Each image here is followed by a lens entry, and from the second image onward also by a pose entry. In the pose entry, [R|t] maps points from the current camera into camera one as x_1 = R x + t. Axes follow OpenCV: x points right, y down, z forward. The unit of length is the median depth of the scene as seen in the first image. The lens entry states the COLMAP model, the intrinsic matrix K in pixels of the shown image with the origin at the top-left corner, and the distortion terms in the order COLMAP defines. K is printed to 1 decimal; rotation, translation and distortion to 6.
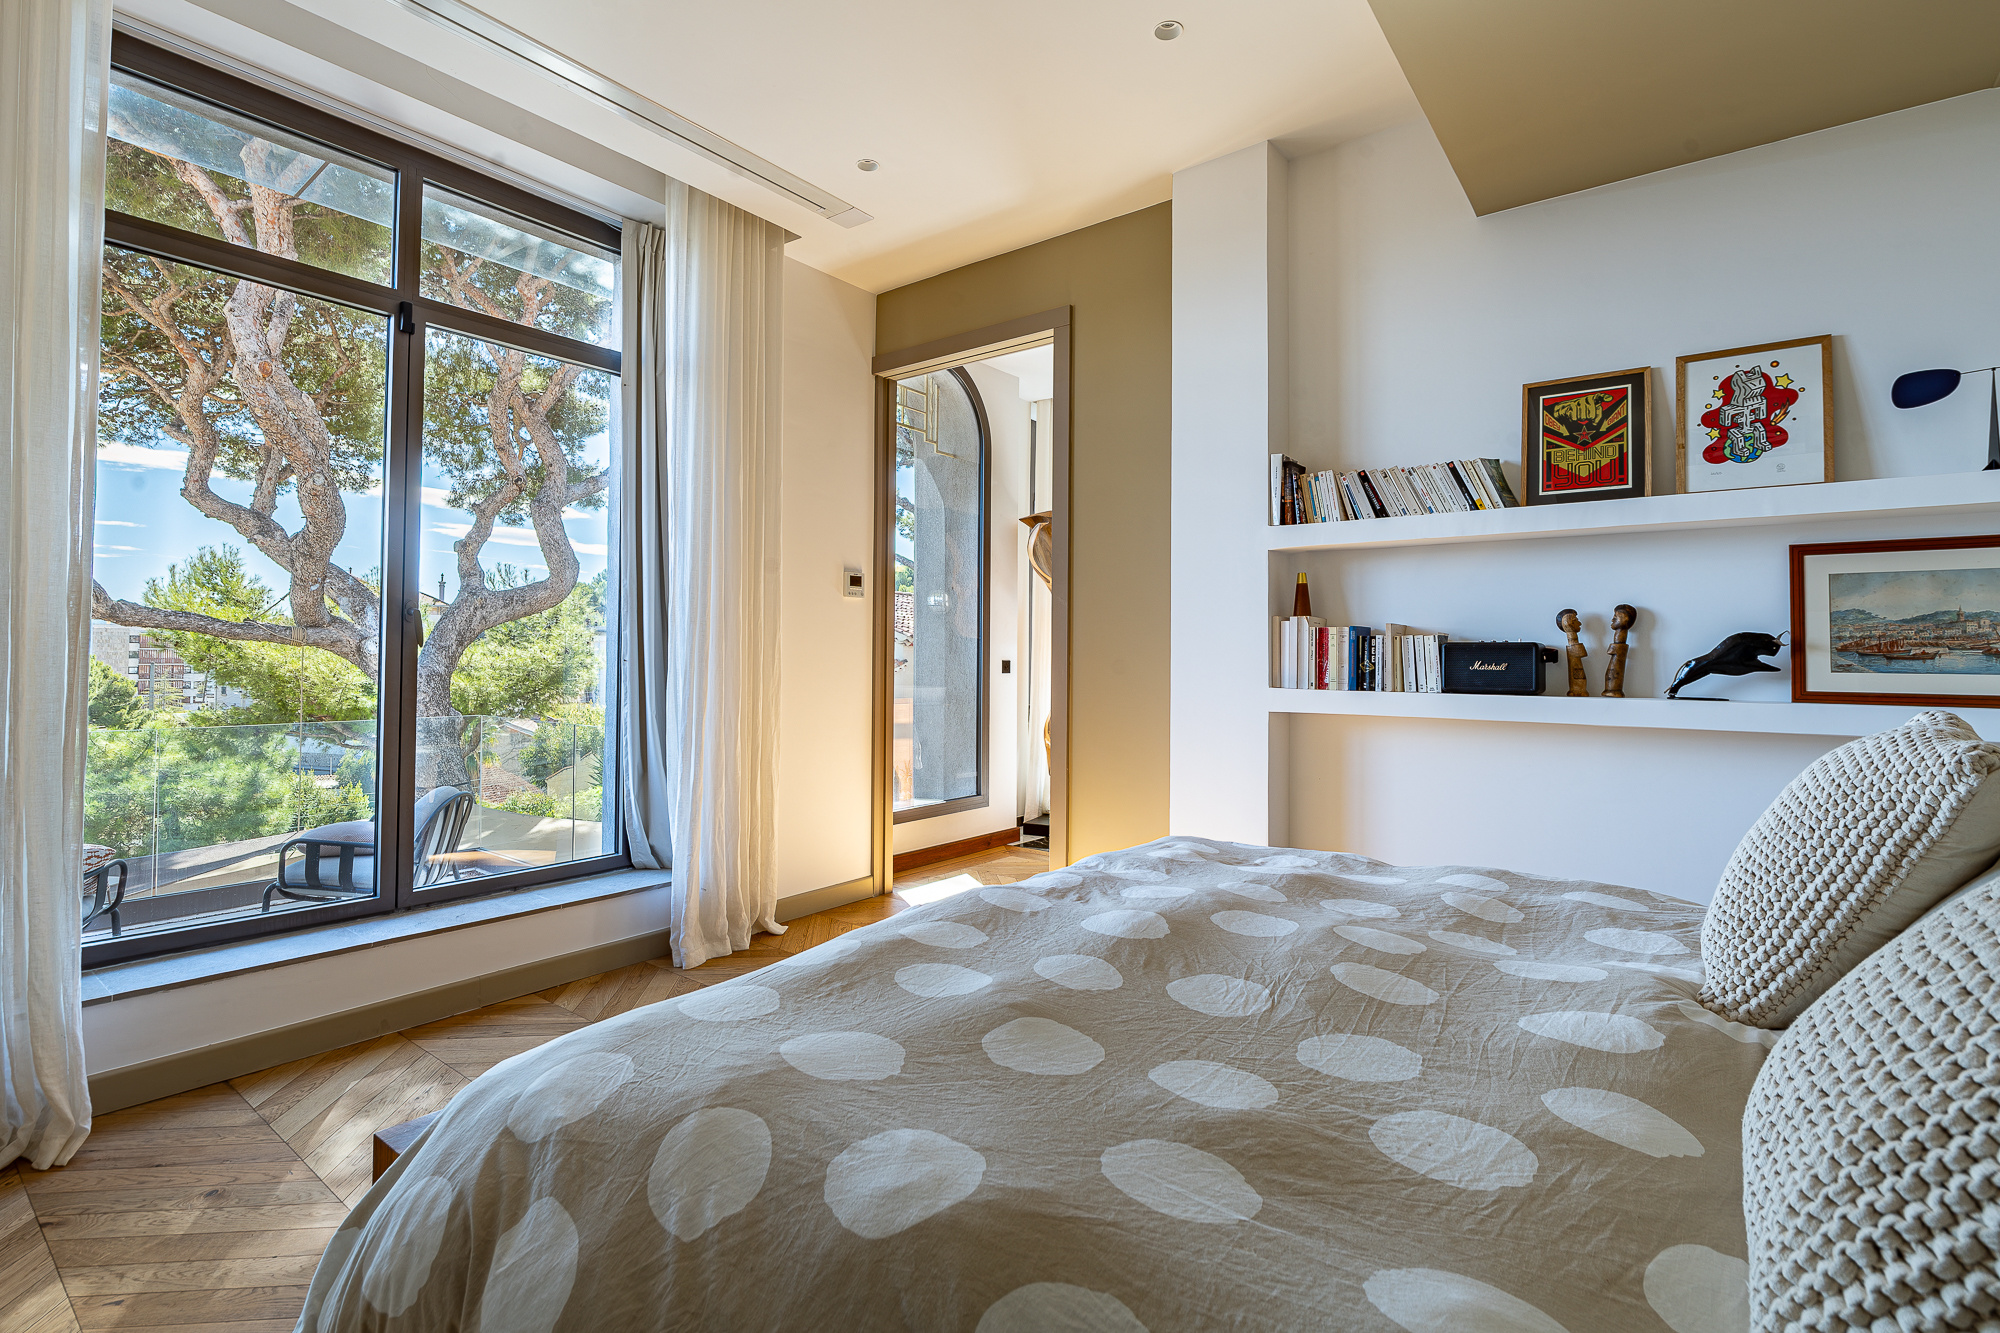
lens RADIAL K [[948.7, 0, 1011.3], [0, 948.7, 649.4], [0, 0, 1]] dist [-0.002410, -0.000833]
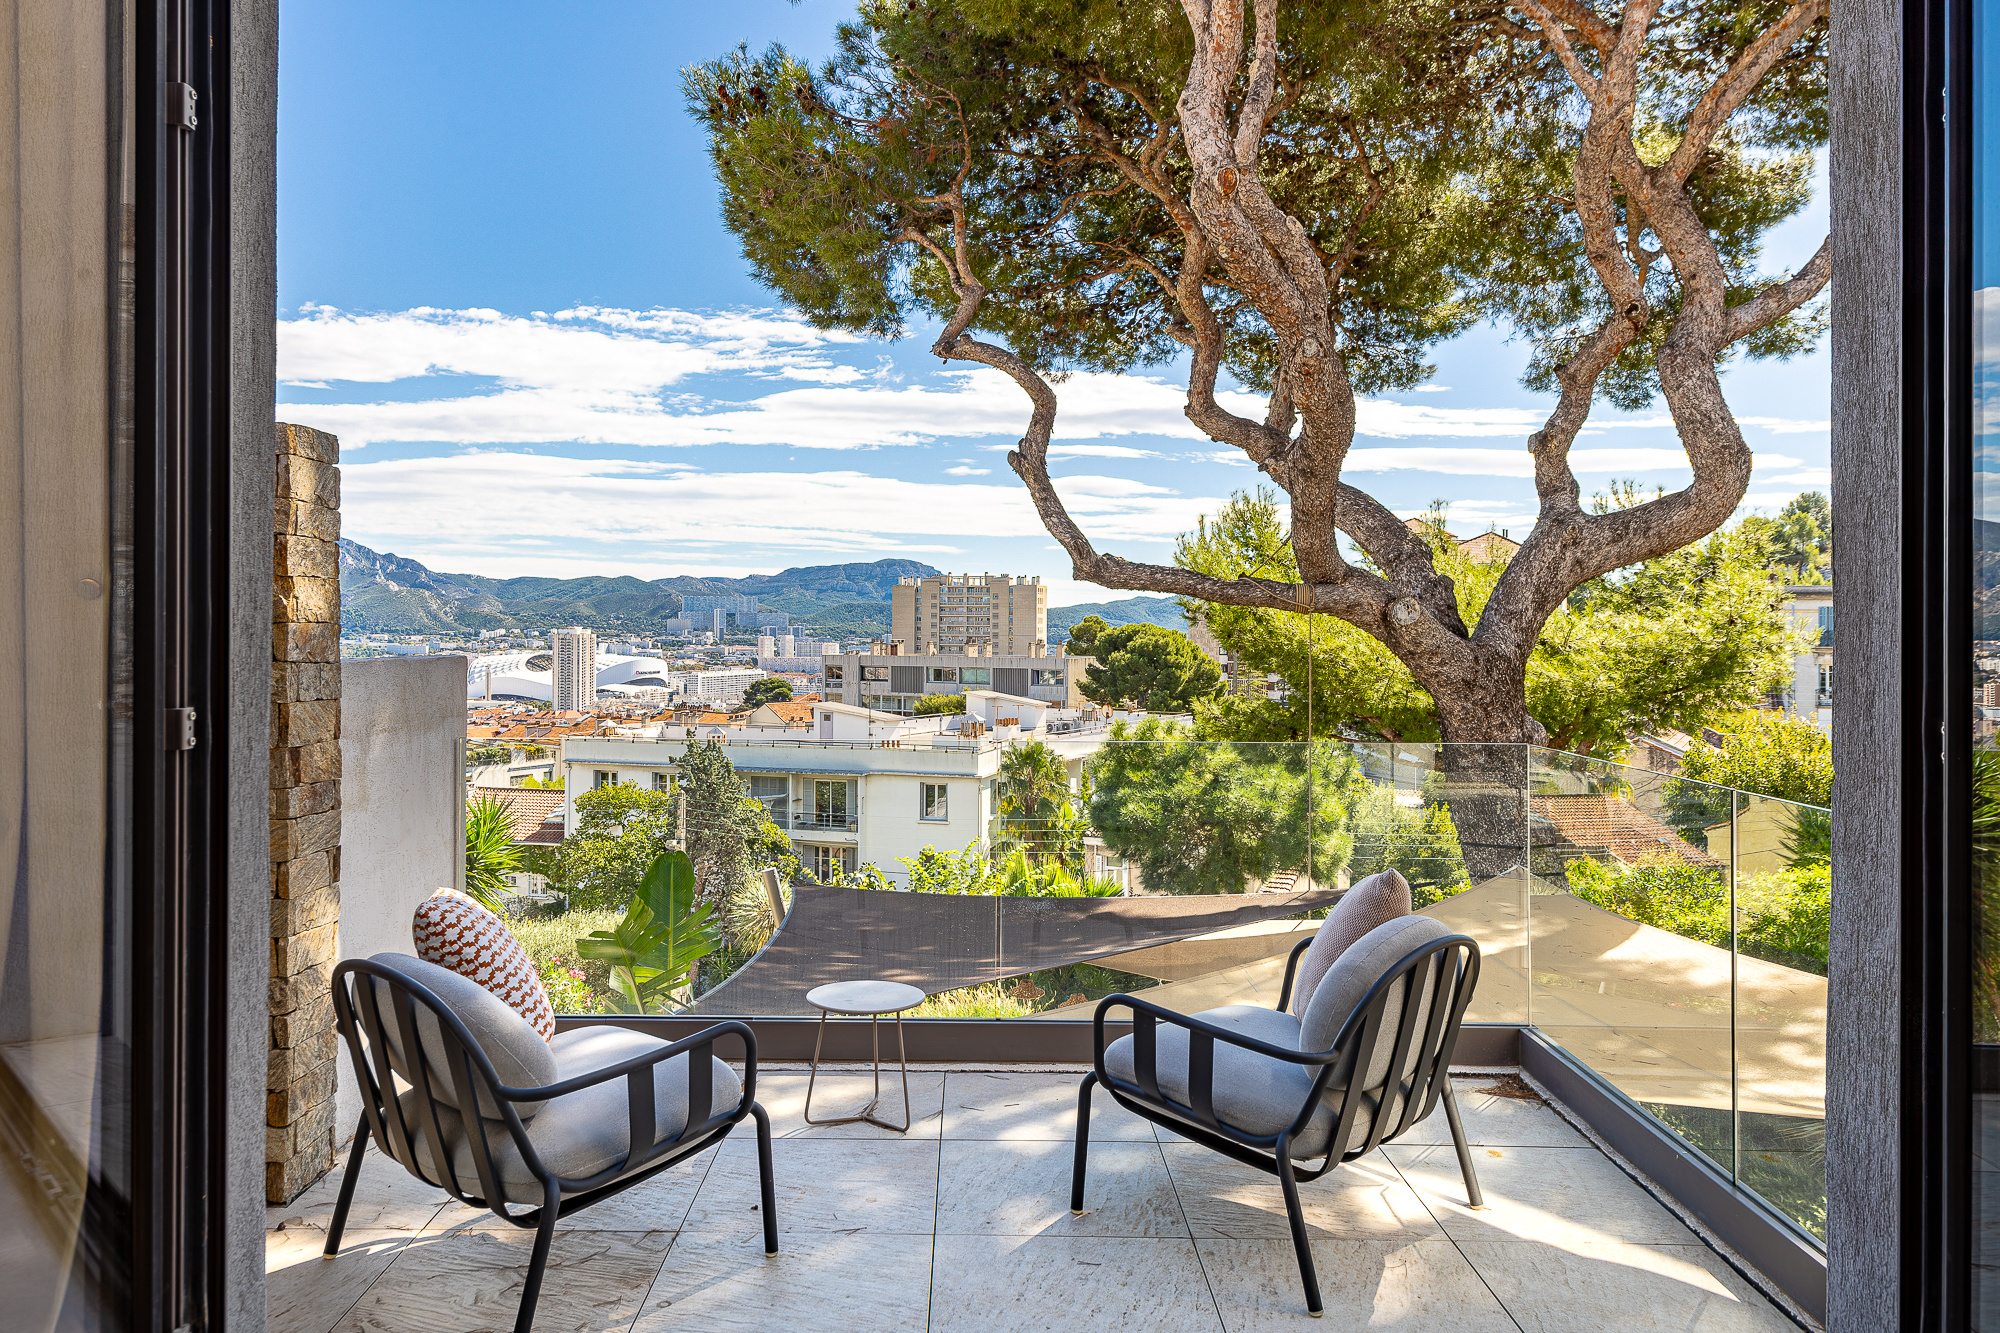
lens RADIAL K [[1383.3, 0, 931.3], [0, 1383.3, 608.8], [0, 0, 1]] dist [0.017225, -0.009227]
pose [[0.569895, -0.017458, -0.821532, -0.070830], [0.007683, 0.999844, -0.015918, 0.004905], [0.821681, 0.002760, 0.569940, 0.159539]]
